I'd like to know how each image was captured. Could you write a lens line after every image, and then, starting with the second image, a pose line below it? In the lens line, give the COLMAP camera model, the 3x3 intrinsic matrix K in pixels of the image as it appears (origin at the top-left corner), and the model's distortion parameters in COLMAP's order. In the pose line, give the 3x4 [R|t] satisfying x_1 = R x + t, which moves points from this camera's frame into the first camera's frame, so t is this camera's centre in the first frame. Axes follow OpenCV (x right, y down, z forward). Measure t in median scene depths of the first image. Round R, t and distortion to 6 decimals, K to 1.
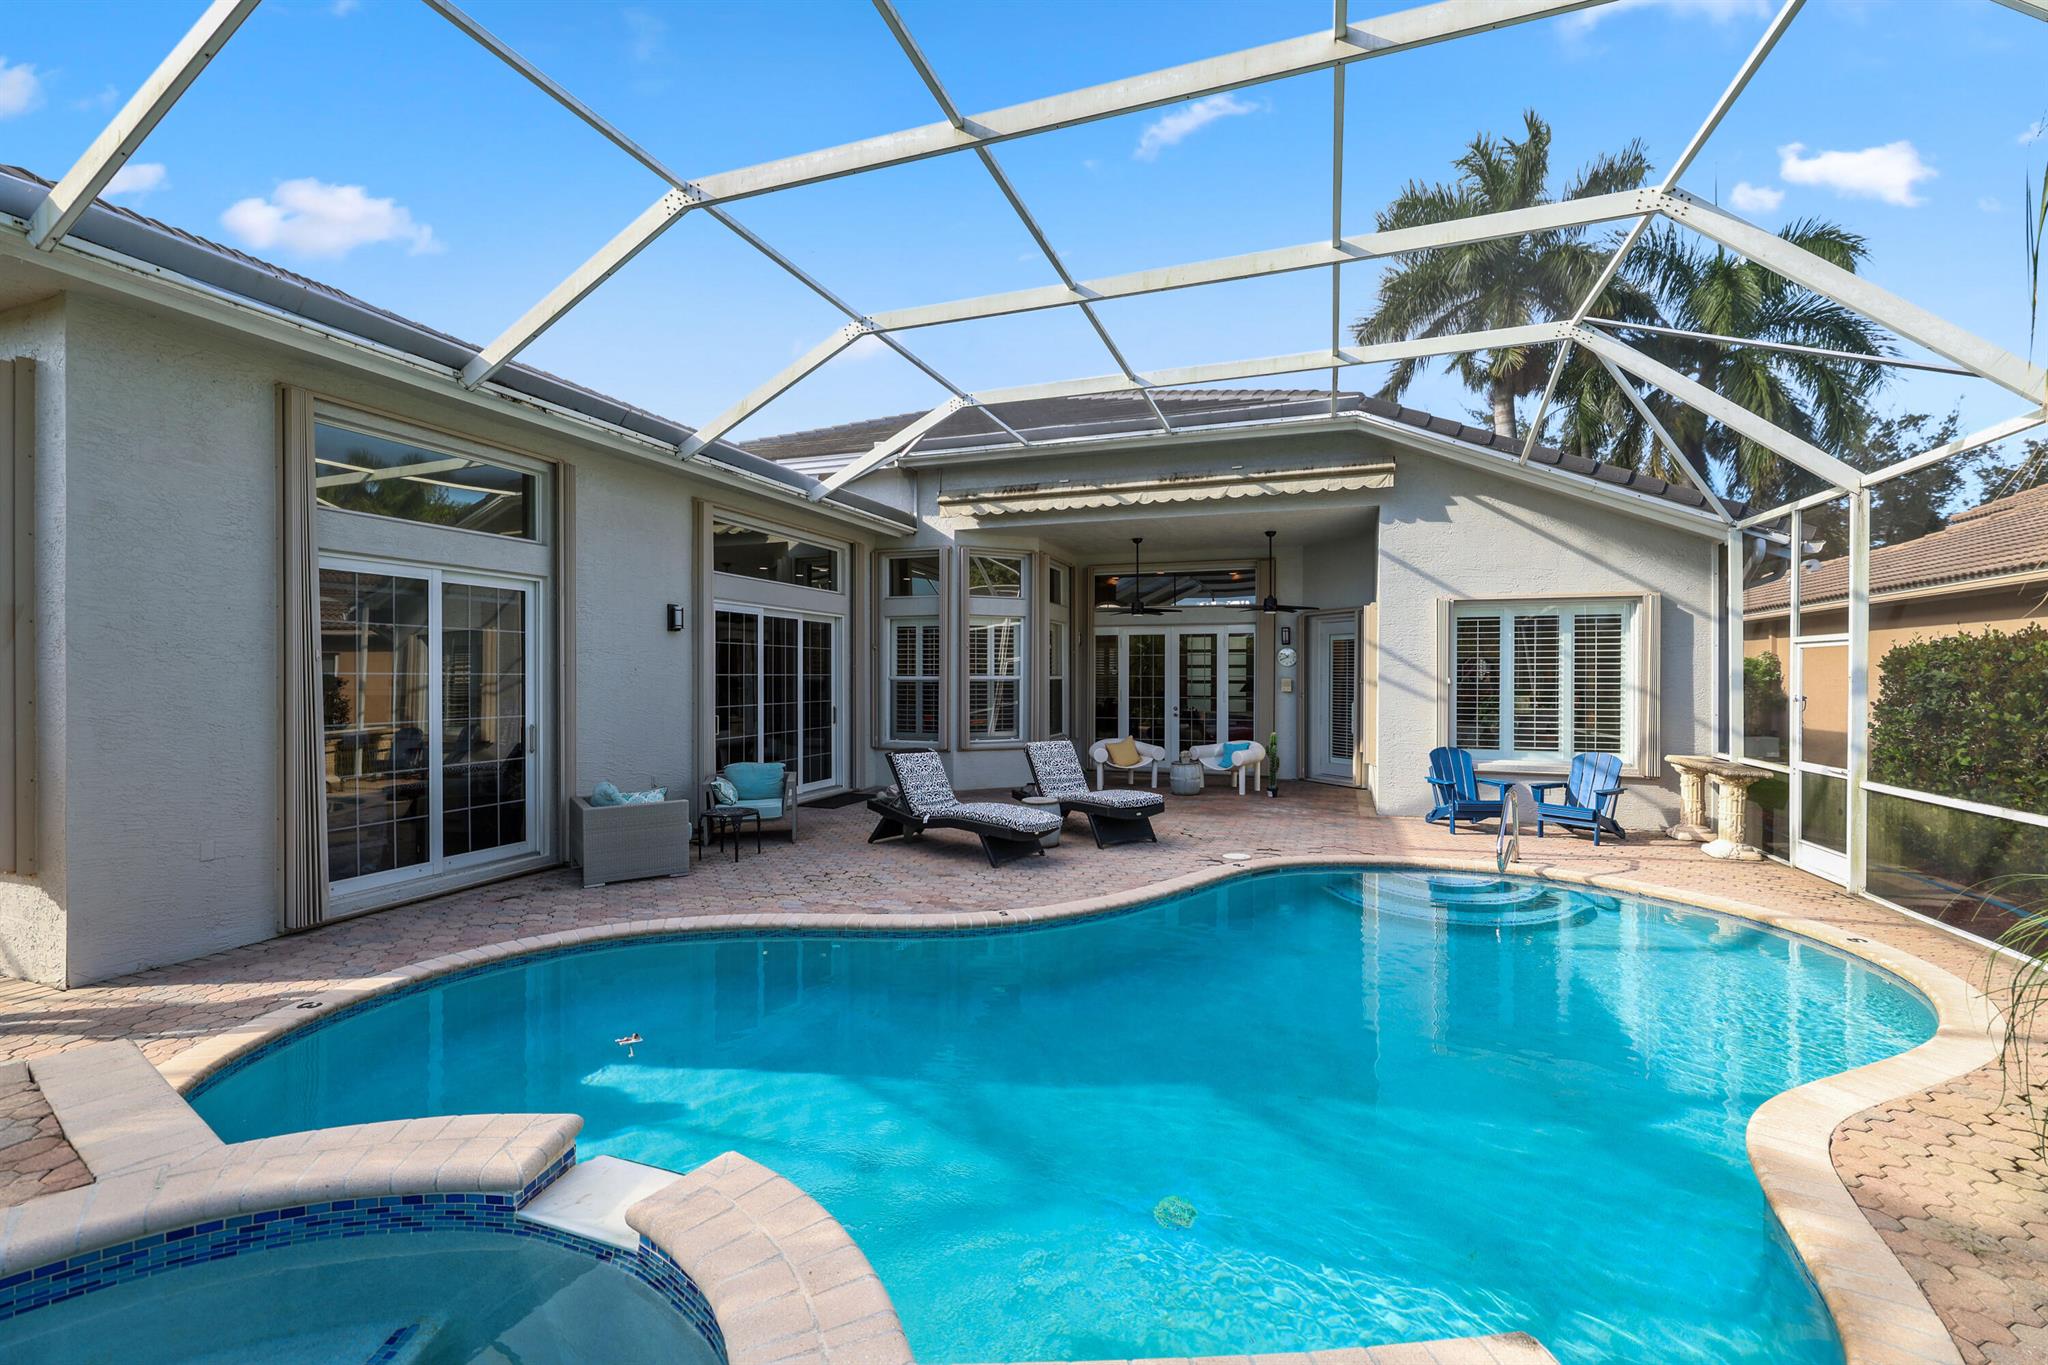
lens RADIAL K [[873.9, 0, 1024.8], [0, 873.9, 675.5], [0, 0, 1]] dist [-0.001684, -0.000118]
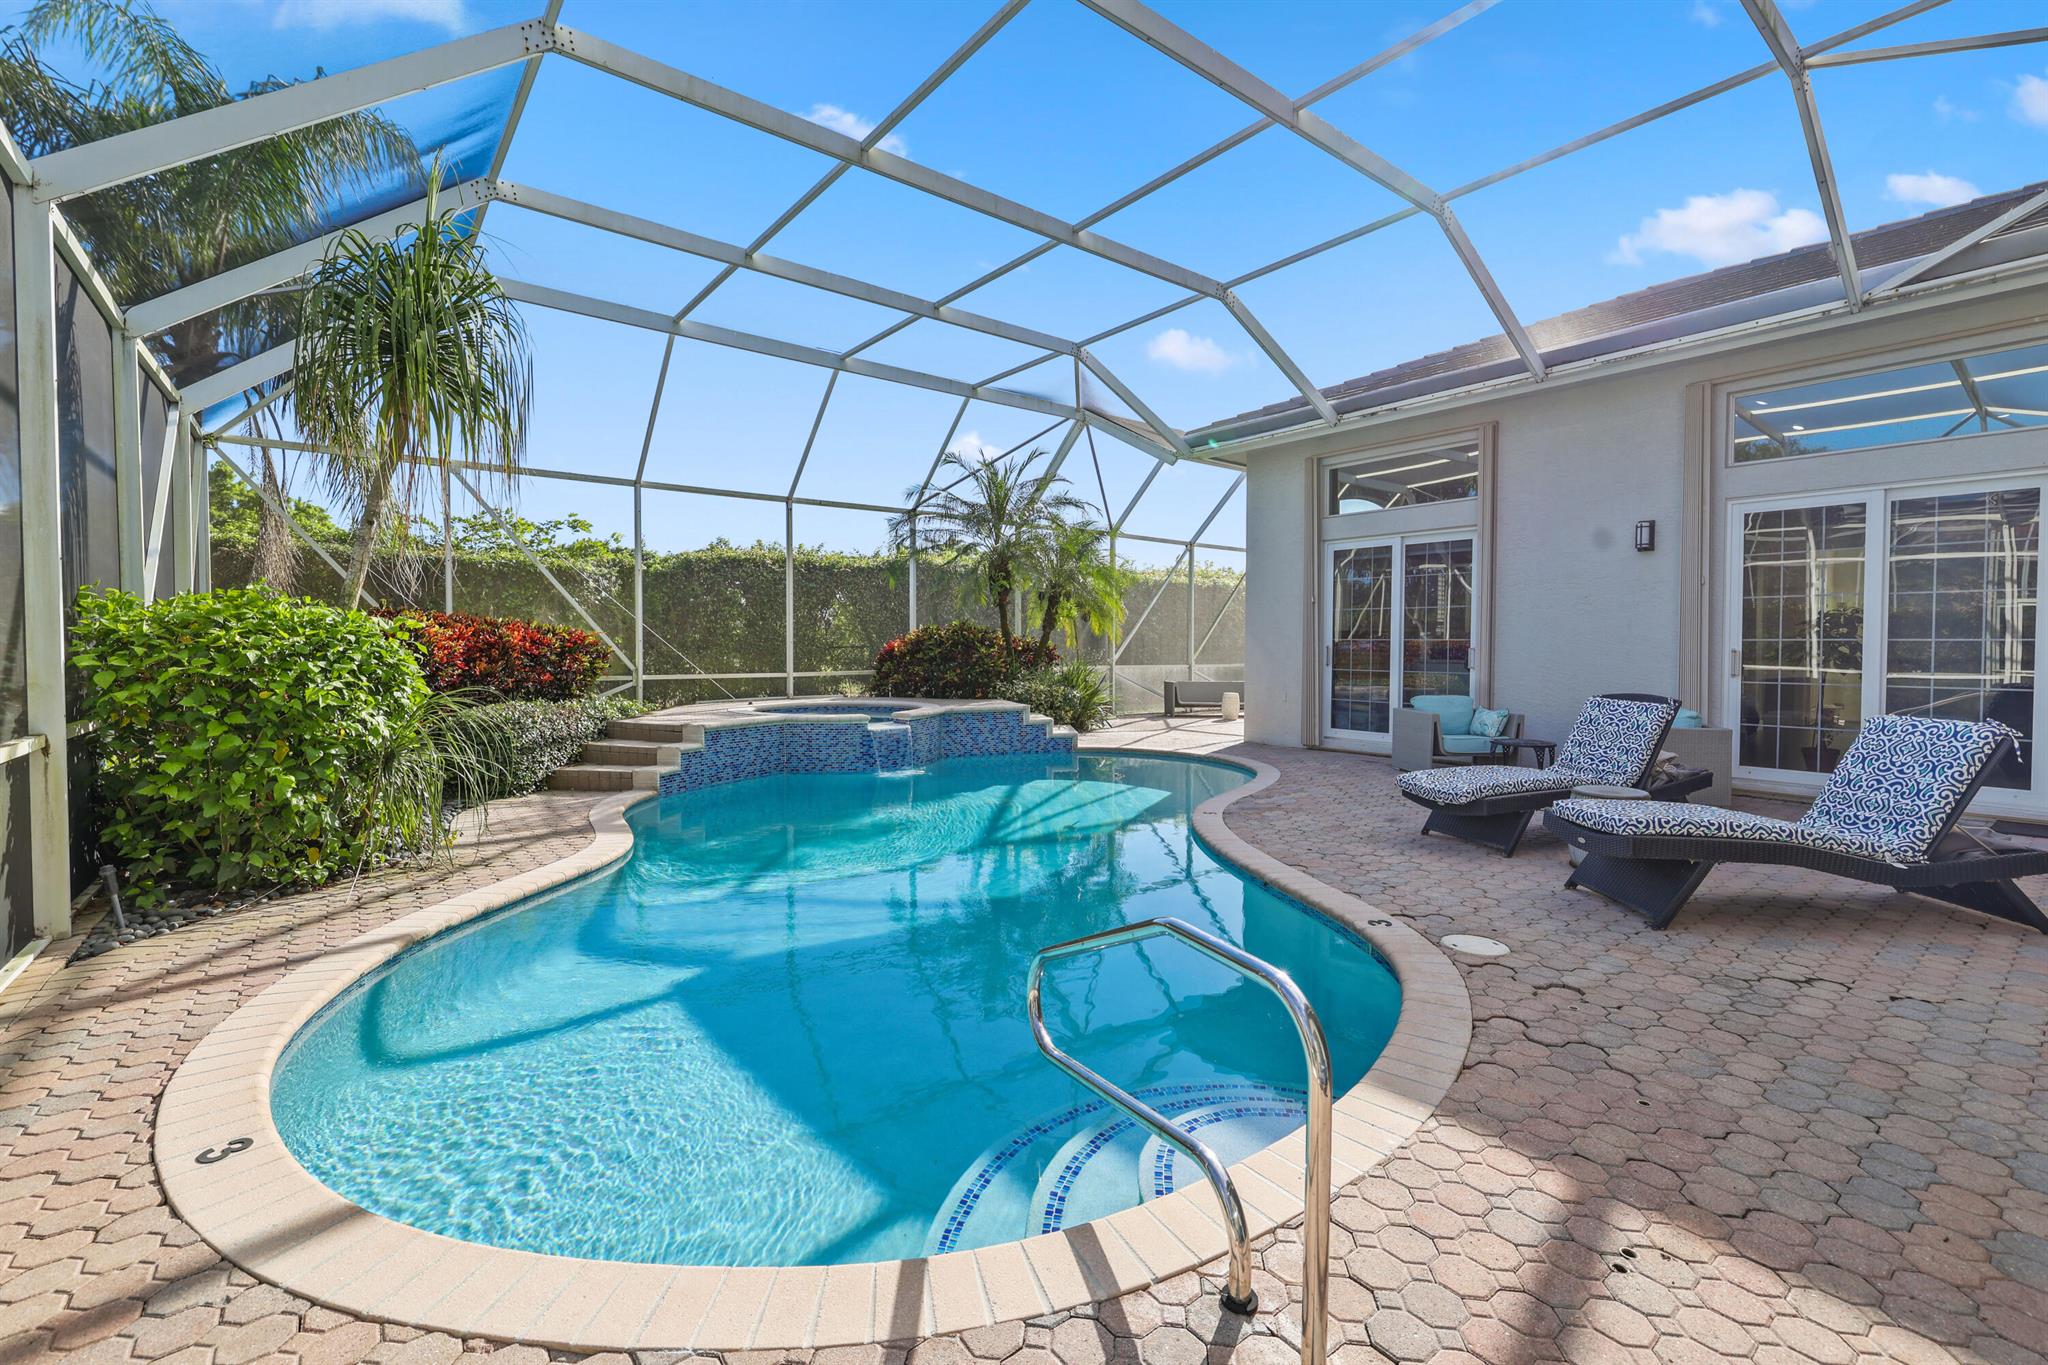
lens RADIAL K [[879.6, 0, 1035.4], [0, 879.6, 646.7], [0, 0, 1]] dist [0.001820, 0.000178]
pose [[-0.525746, 0.001132, -0.850641, 0.529495], [-0.002757, 0.999992, 0.003035, 0.031419], [0.850637, 0.003941, -0.525738, 0.838543]]
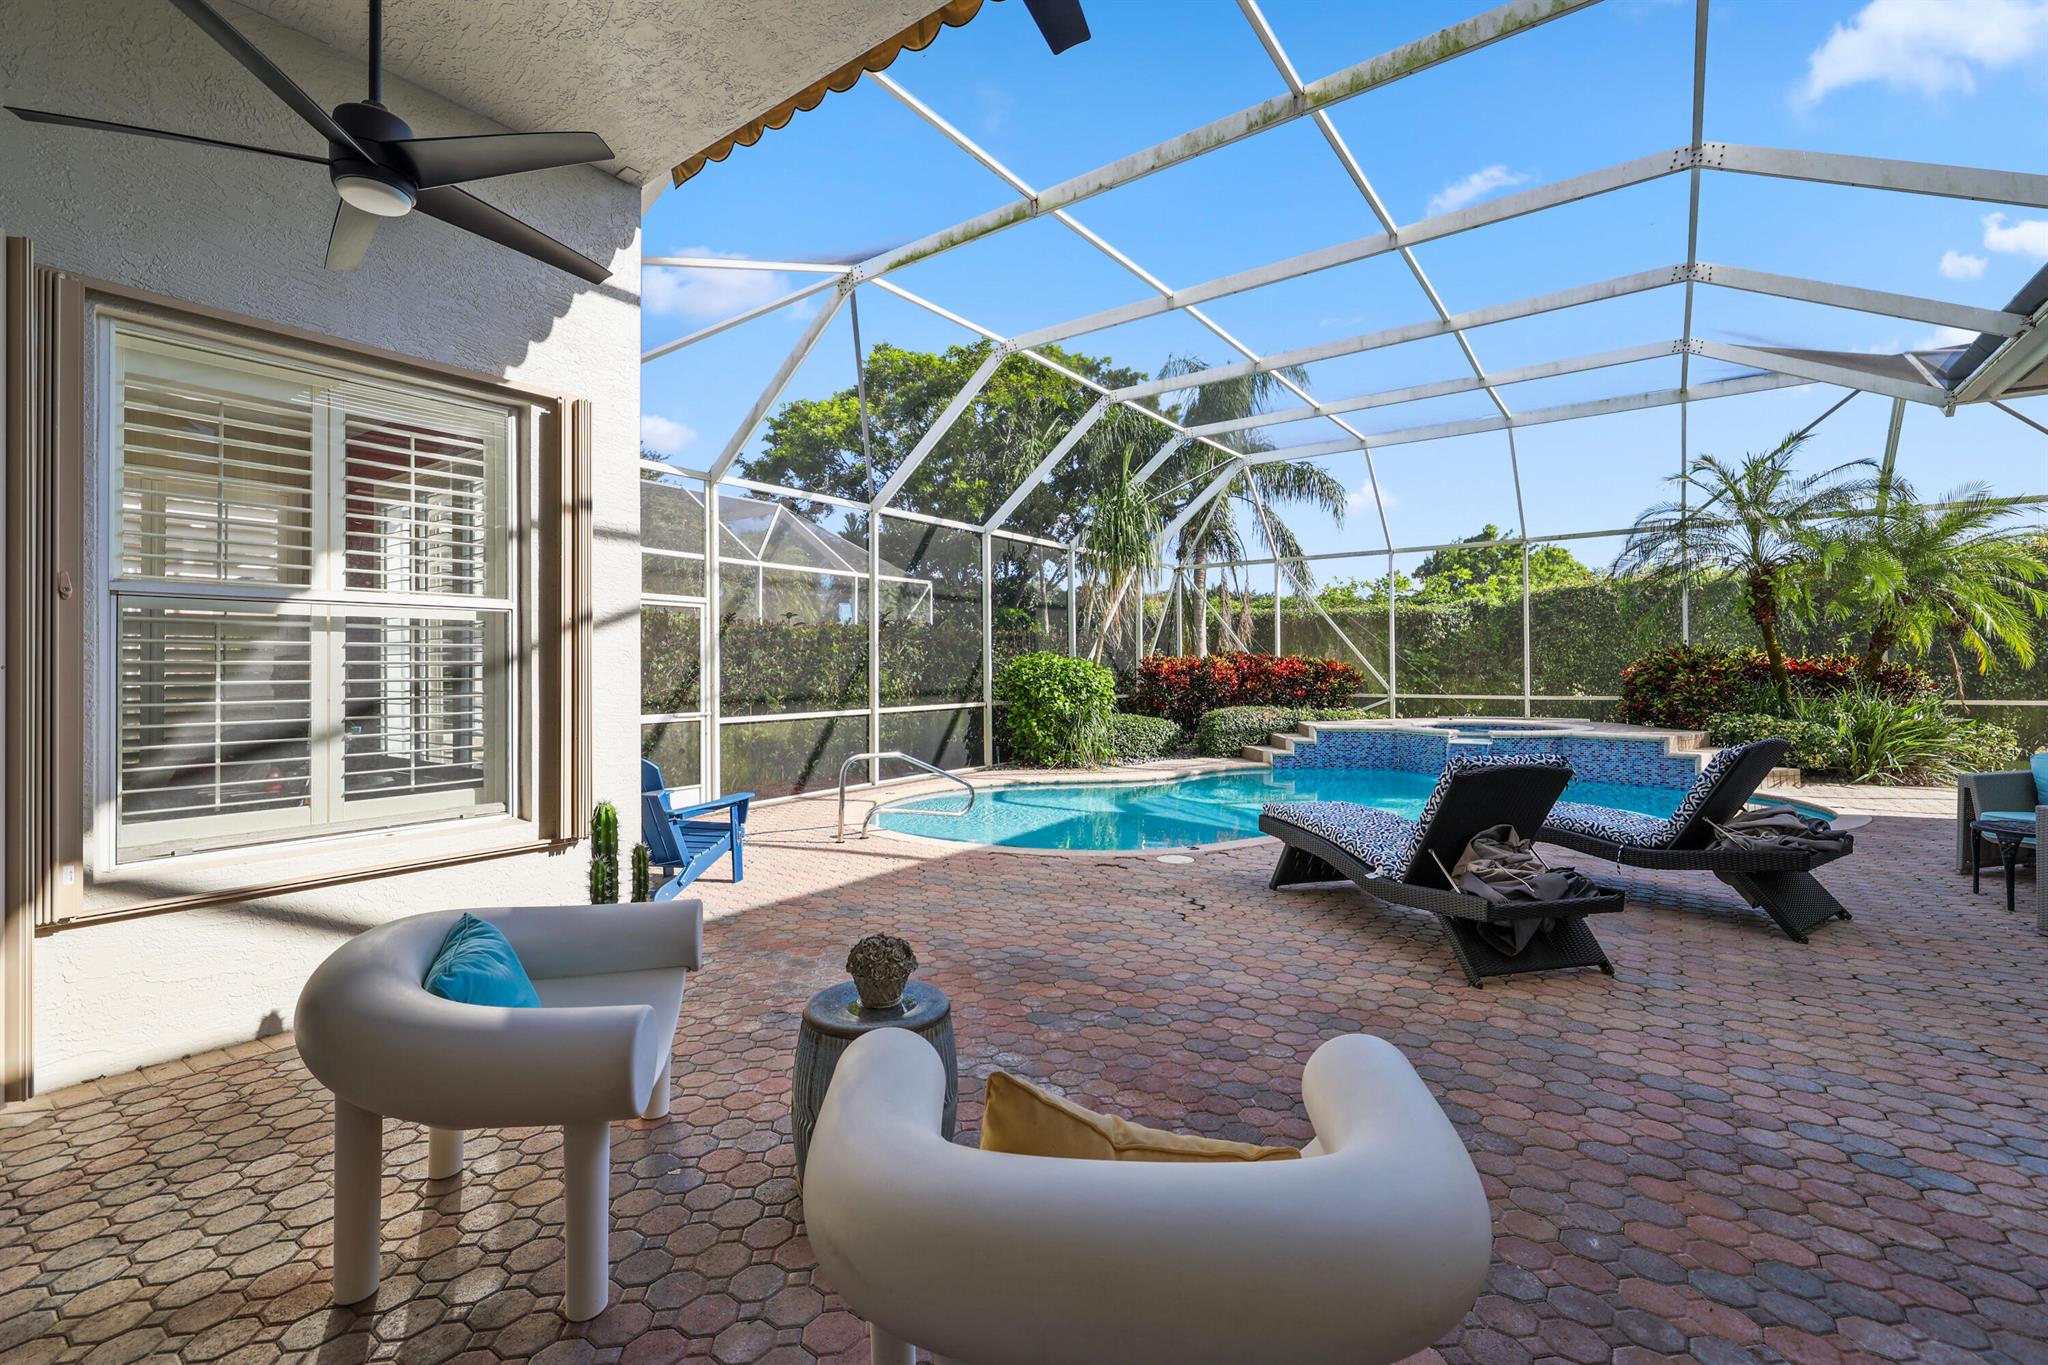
lens RADIAL K [[900.4, 0, 1024.5], [0, 900.4, 667.6], [0, 0, 1]] dist [0.000464, 0.000010]
pose [[-0.956342, 0.003409, 0.292230, 0.109253], [0.002847, 0.999993, -0.002348, 0.030459], [-0.292236, -0.001413, -0.956345, 1.321319]]
